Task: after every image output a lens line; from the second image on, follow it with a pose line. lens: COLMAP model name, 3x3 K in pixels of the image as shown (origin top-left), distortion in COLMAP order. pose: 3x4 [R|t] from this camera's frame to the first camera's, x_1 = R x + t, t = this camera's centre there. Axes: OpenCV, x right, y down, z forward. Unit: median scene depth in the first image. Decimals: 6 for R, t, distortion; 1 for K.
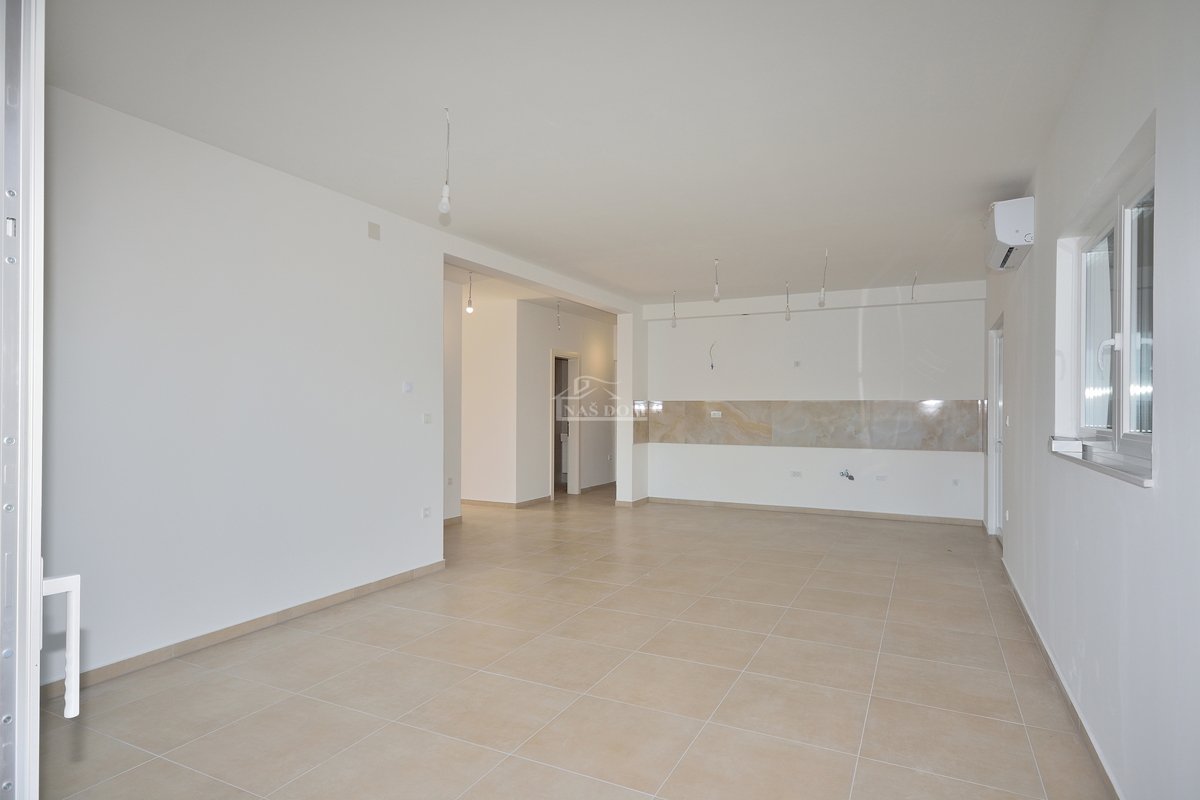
lens RADIAL K [[630.6, 0, 599.0], [0, 630.6, 404.9], [0, 0, 1]] dist [0.021590, -0.005692]
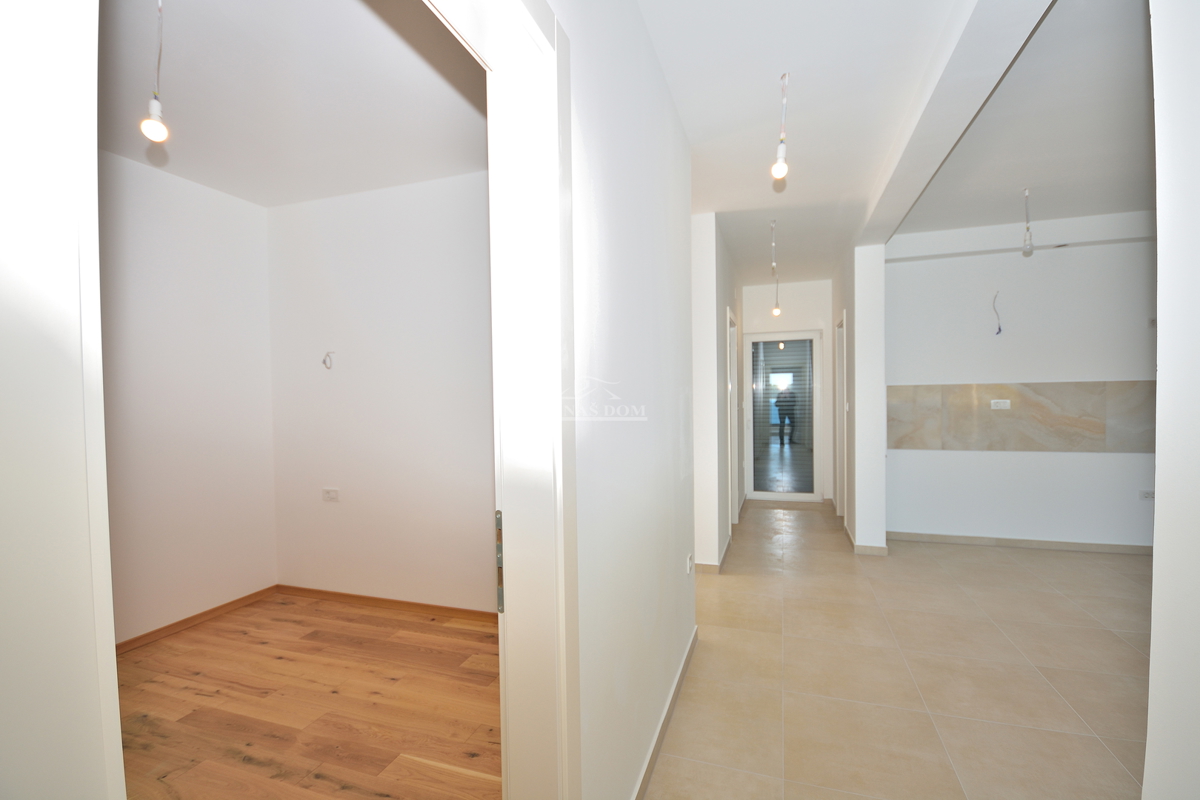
lens RADIAL K [[529.0, 0, 604.3], [0, 529.0, 401.7], [0, 0, 1]] dist [0.010671, -0.007076]
pose [[0.989007, -0.018395, 0.146722, -0.300781], [0.016208, 0.999739, 0.016087, -0.003289], [-0.146979, -0.013532, 0.989047, 0.525524]]
